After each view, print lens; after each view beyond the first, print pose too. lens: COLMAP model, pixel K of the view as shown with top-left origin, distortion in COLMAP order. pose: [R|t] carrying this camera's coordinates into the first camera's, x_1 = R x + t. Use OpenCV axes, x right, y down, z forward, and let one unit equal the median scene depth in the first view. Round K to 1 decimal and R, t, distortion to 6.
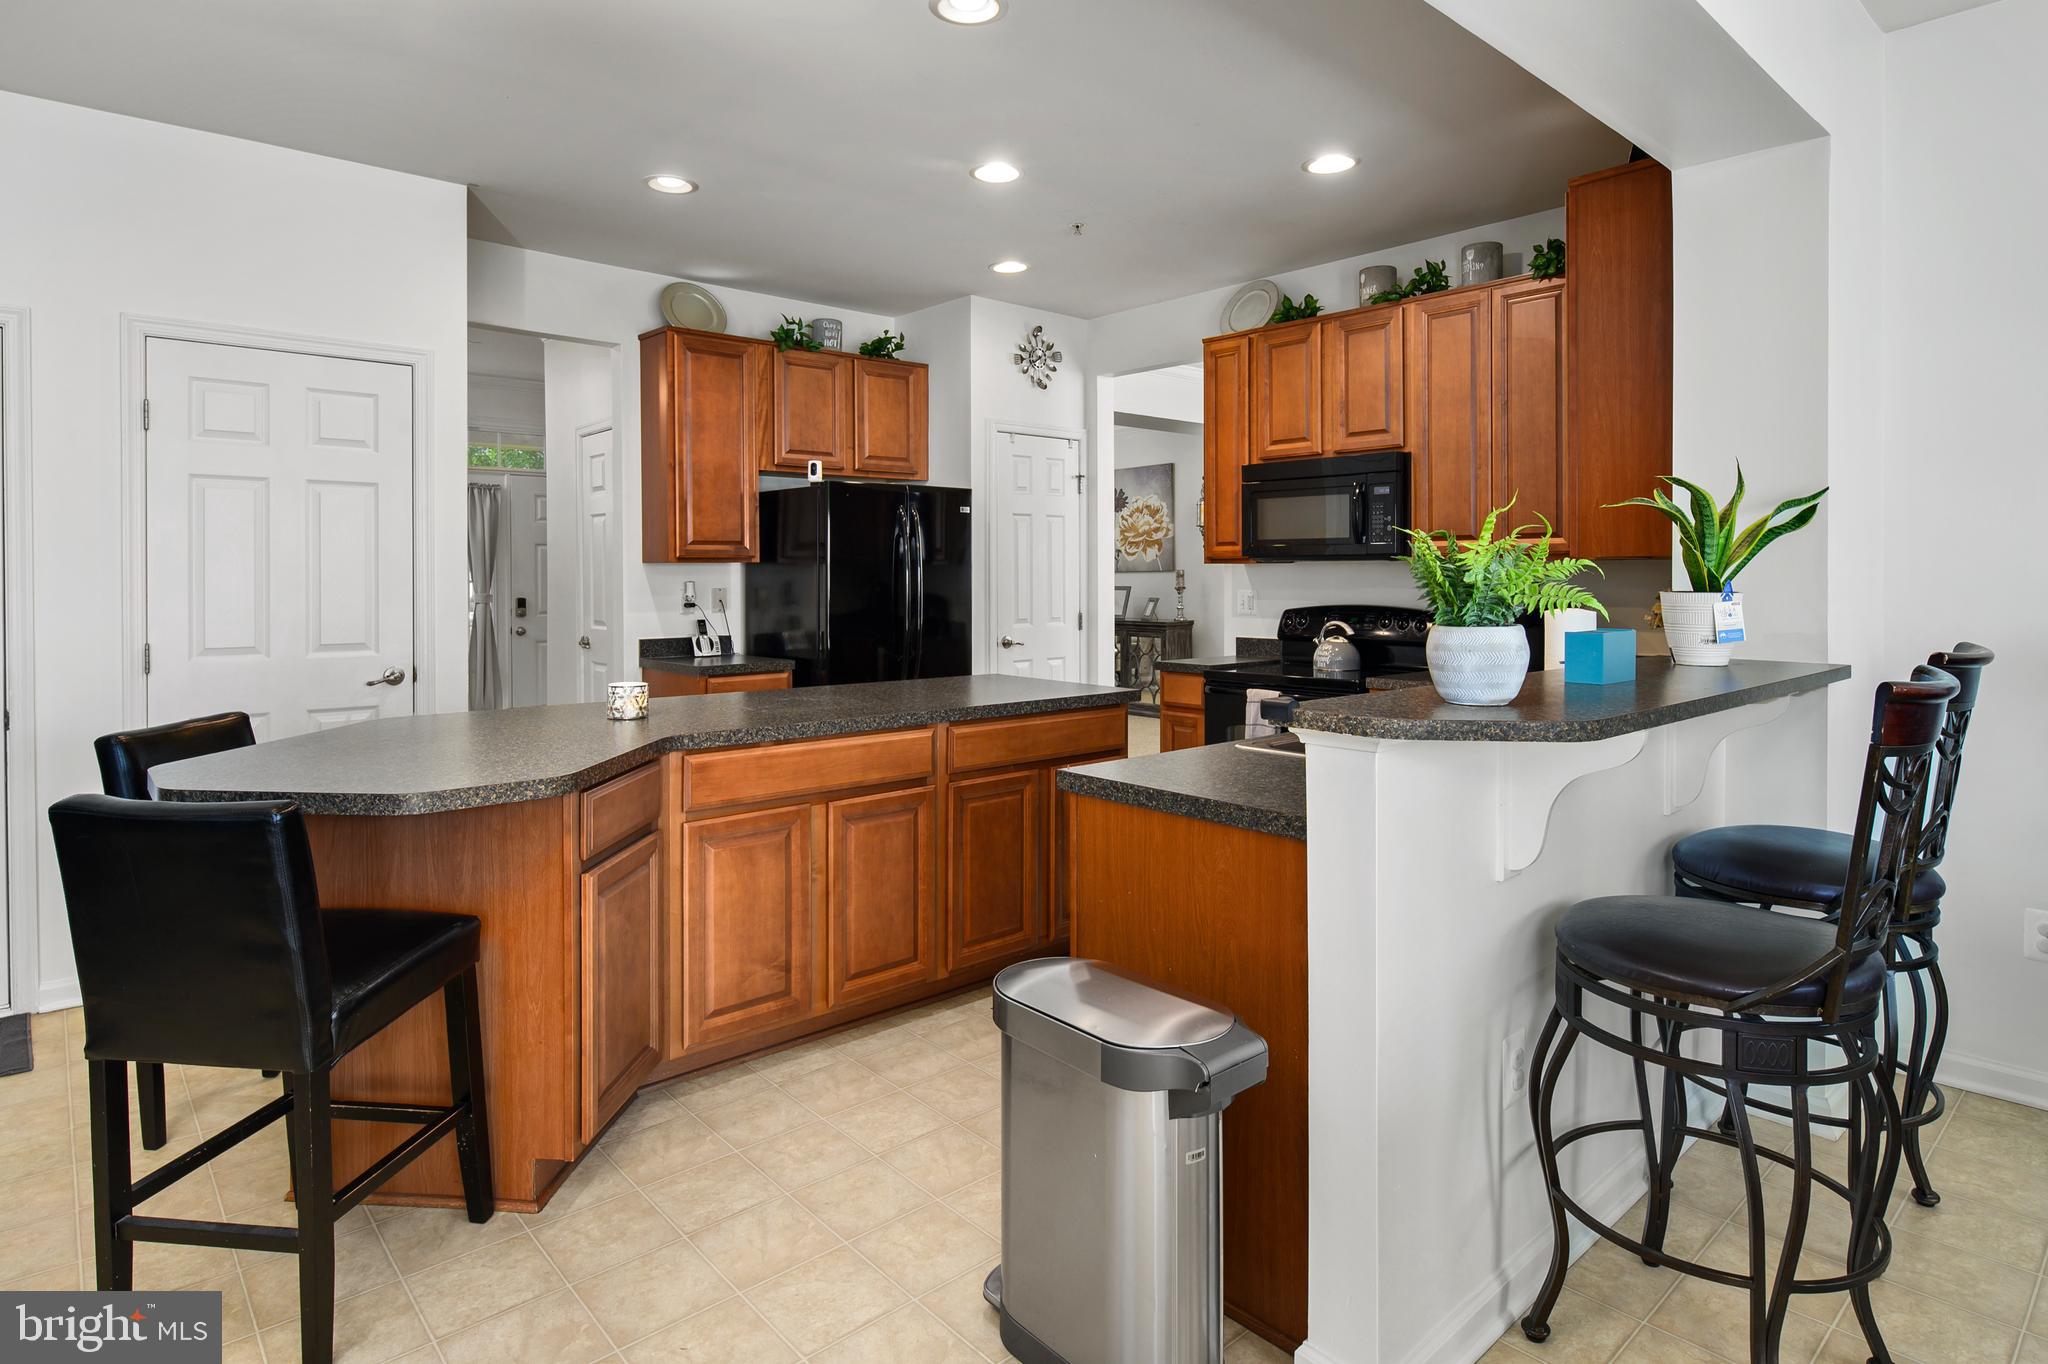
lens RADIAL K [[1109.4, 0, 1019.4], [0, 1109.4, 581.1], [0, 0, 1]] dist [0.000318, -0.007912]
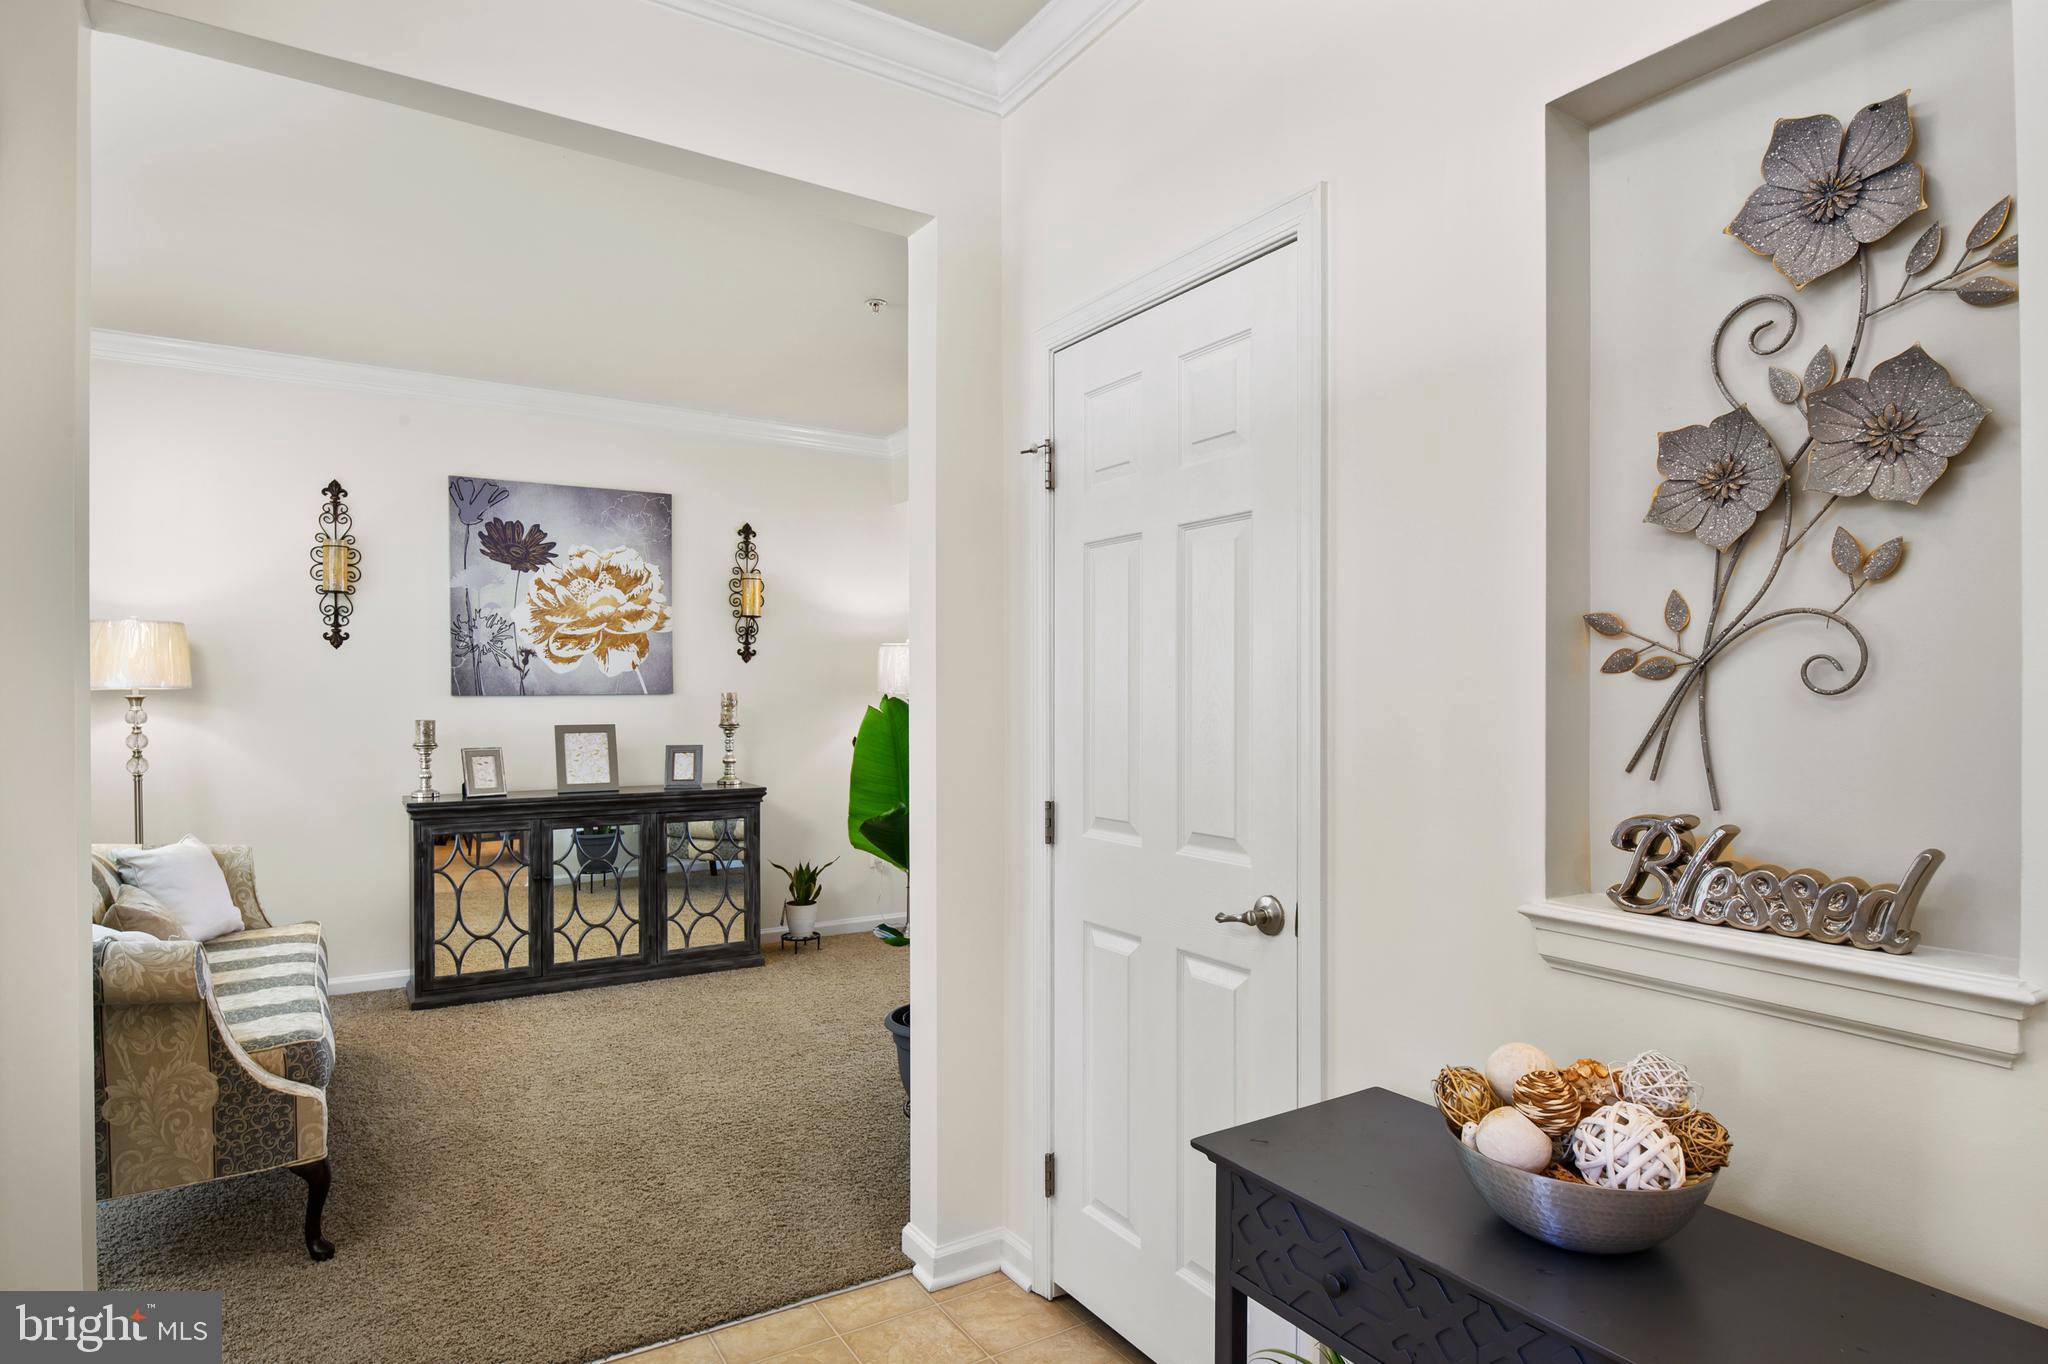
lens RADIAL K [[1109.4, 0, 1025.4], [0, 1109.4, 700.2], [0, 0, 1]] dist [0.000318, -0.007912]
pose [[0.162401, 0.001261, 0.986724, -0.713560], [0.005983, 0.999980, -0.002263, -0.008494], [-0.986707, 0.006271, 0.162390, 1.458528]]
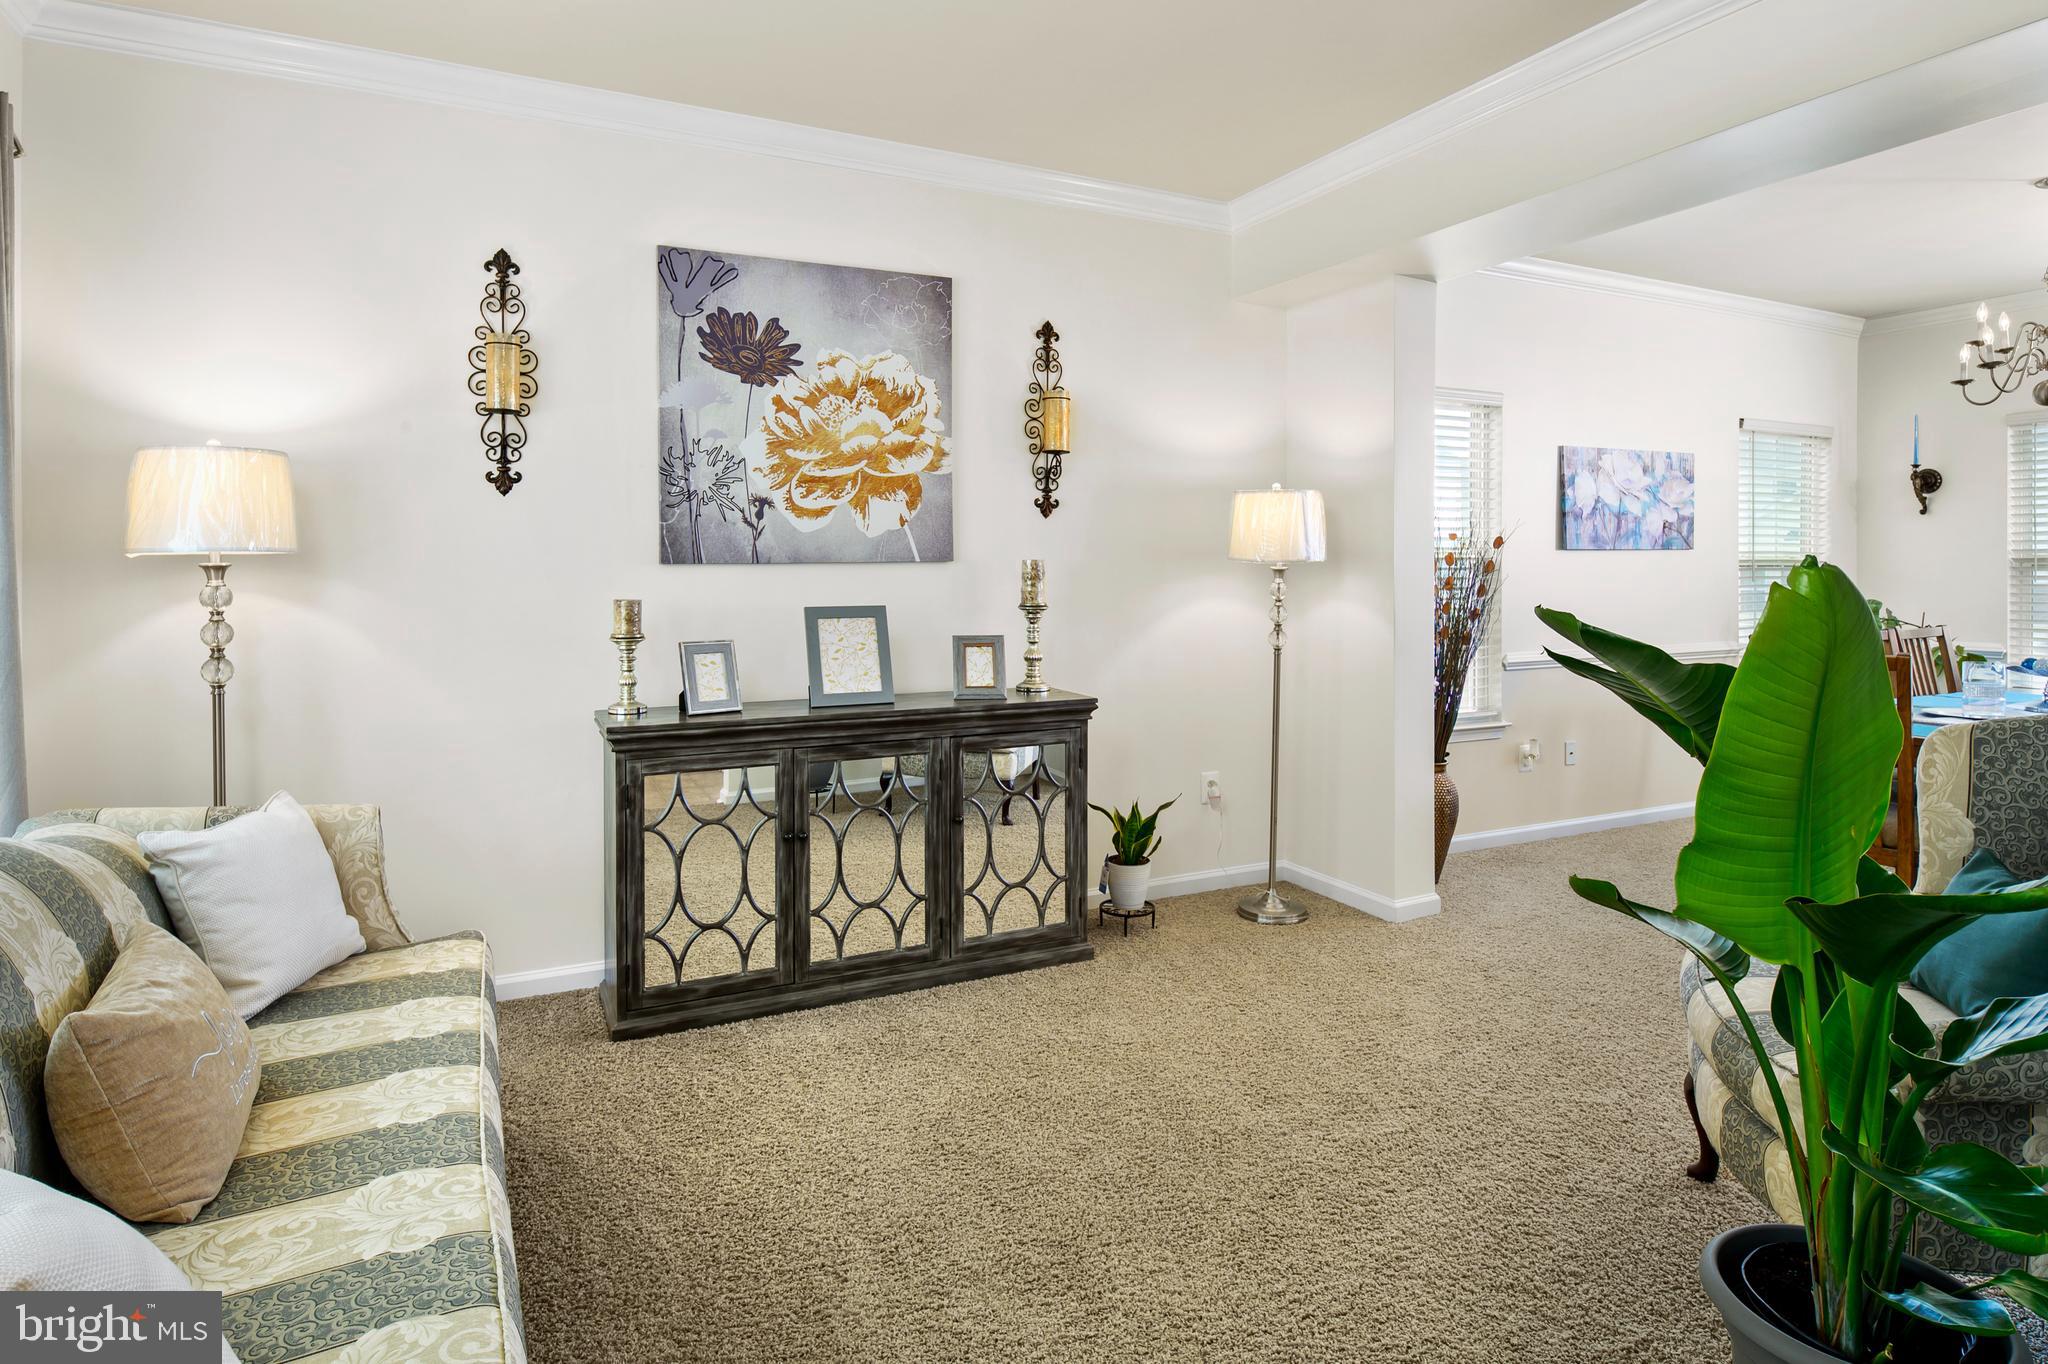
lens RADIAL K [[1109.4, 0, 1025.9], [0, 1109.4, 568.7], [0, 0, 1]] dist [0.000318, -0.007912]
pose [[0.264615, 0.003187, 0.964349, -0.431889], [0.005700, 0.999972, -0.004869, -0.010275], [-0.964337, 0.006785, 0.264590, 1.715953]]
